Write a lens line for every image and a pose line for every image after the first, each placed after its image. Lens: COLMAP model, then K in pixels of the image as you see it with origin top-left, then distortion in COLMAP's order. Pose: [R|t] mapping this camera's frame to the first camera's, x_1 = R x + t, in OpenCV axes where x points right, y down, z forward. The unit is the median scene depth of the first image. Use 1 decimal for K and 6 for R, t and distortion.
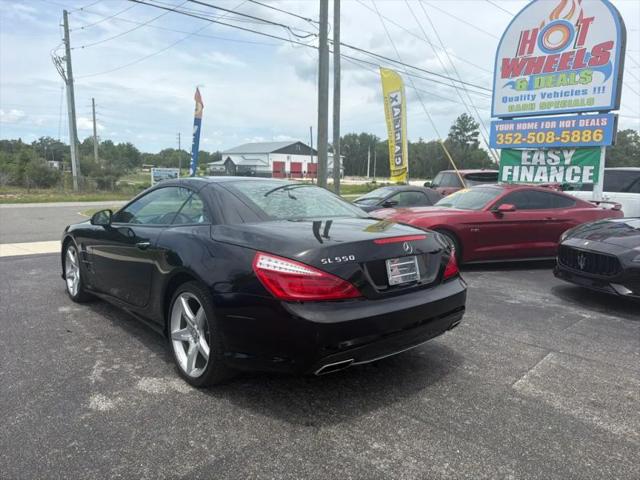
lens RADIAL K [[448.2, 0, 319.3], [0, 448.2, 238.8], [0, 0, 1]] dist [0.027326, -0.041340]
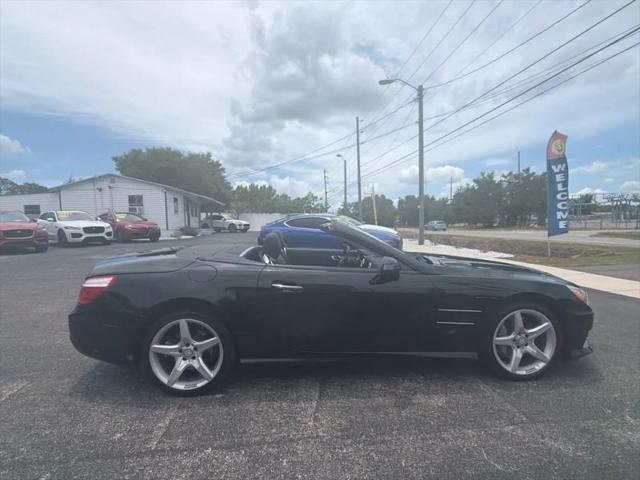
lens RADIAL K [[310.5, 0, 317.2], [0, 310.5, 245.4], [0, 0, 1]] dist [-0.001091, 0.000675]
pose [[-0.620894, 0.039208, -0.782913, 0.178717], [-0.097303, 0.987170, 0.126603, -0.071767], [0.777832, 0.154787, -0.609113, 0.634411]]
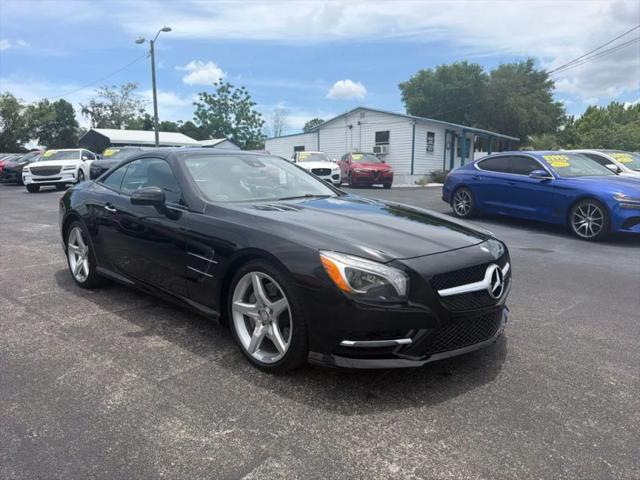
lens RADIAL K [[448.2, 0, 319.1], [0, 448.2, 237.3], [0, 0, 1]] dist [0.027326, -0.041340]
pose [[-0.995016, -0.017467, -0.098177, -0.134700], [-0.042868, 0.963848, 0.262981, -0.094723], [0.090034, 0.265879, -0.959793, 0.871494]]
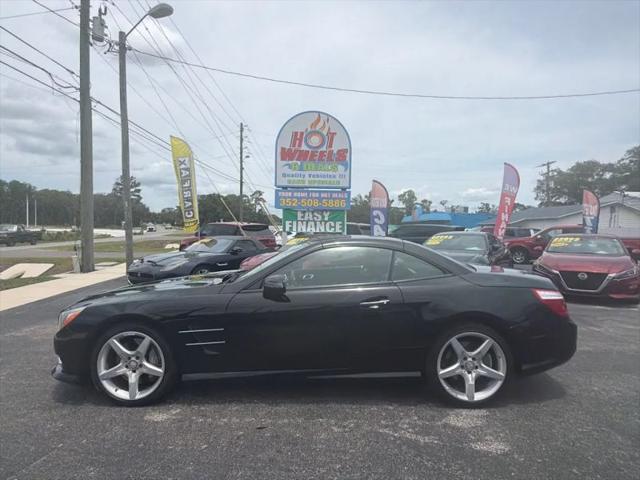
lens RADIAL K [[356.8, 0, 318.6], [0, 356.8, 239.3], [0, 0, 1]] dist [-0.002913, 0.000910]
pose [[0.687843, -0.028829, 0.725286, -0.370580], [0.099528, 0.993519, -0.054900, -0.034729], [-0.719003, 0.109949, 0.686255, 0.174503]]
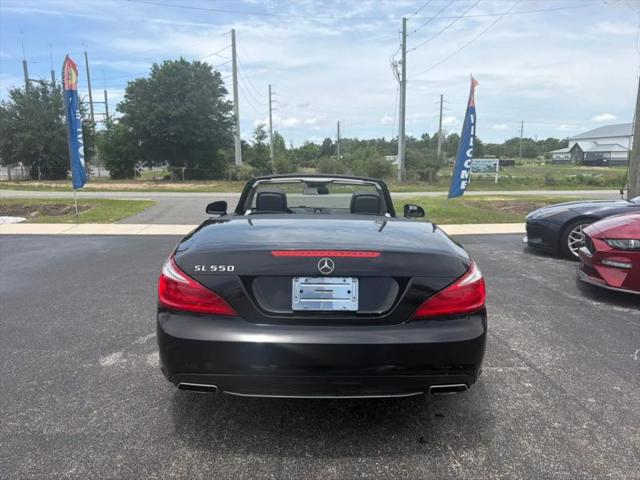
lens RADIAL K [[448.2, 0, 319.7], [0, 448.2, 243.4], [0, 0, 1]] dist [0.027326, -0.041340]
pose [[0.751150, 0.092475, -0.653622, 0.191033], [-0.072782, 0.995704, 0.057232, -0.016675], [0.656107, 0.004582, 0.754654, 0.119002]]
